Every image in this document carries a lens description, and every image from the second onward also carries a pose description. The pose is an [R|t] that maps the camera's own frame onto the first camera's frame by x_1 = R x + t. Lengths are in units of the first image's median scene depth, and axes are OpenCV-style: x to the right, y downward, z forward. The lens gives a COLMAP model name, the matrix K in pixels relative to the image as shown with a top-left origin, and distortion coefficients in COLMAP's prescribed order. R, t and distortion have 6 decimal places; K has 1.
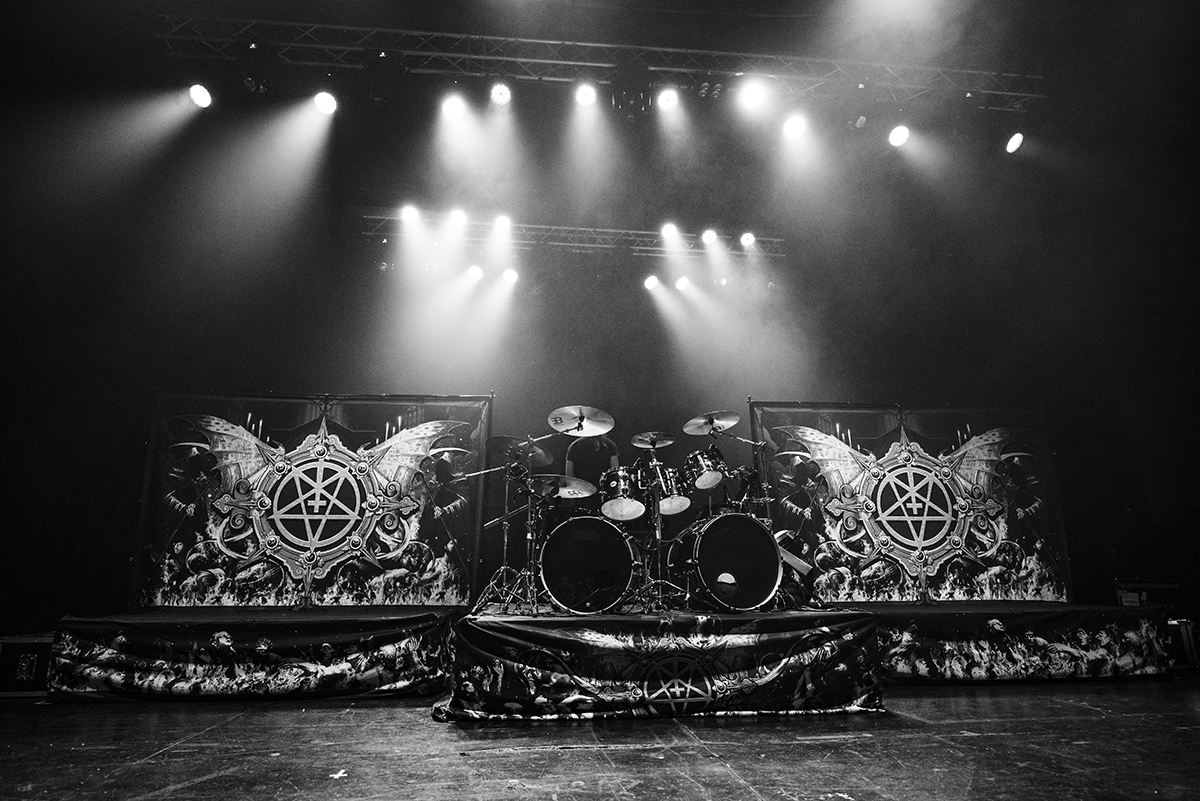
lens RADIAL K [[672.8, 0, 593.9], [0, 672.8, 405.8], [0, 0, 1]] dist [-0.002634, -0.001475]
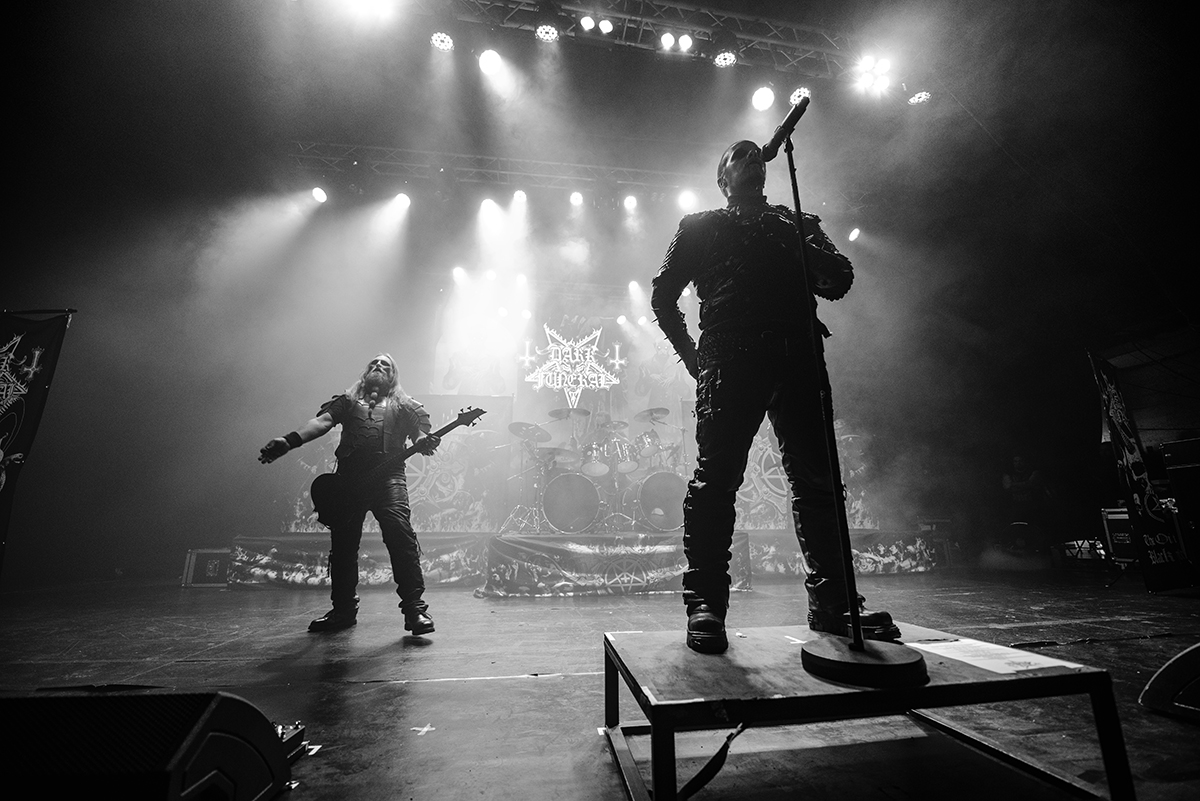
lens RADIAL K [[479.5, 0, 603.0], [0, 479.5, 406.1], [0, 0, 1]] dist [-0.011236, -0.005382]
pose [[0.999436, 0.006597, 0.032934, 0.024693], [-0.006952, 0.999919, 0.010688, -0.006563], [-0.032861, -0.010911, 0.999400, -0.130738]]
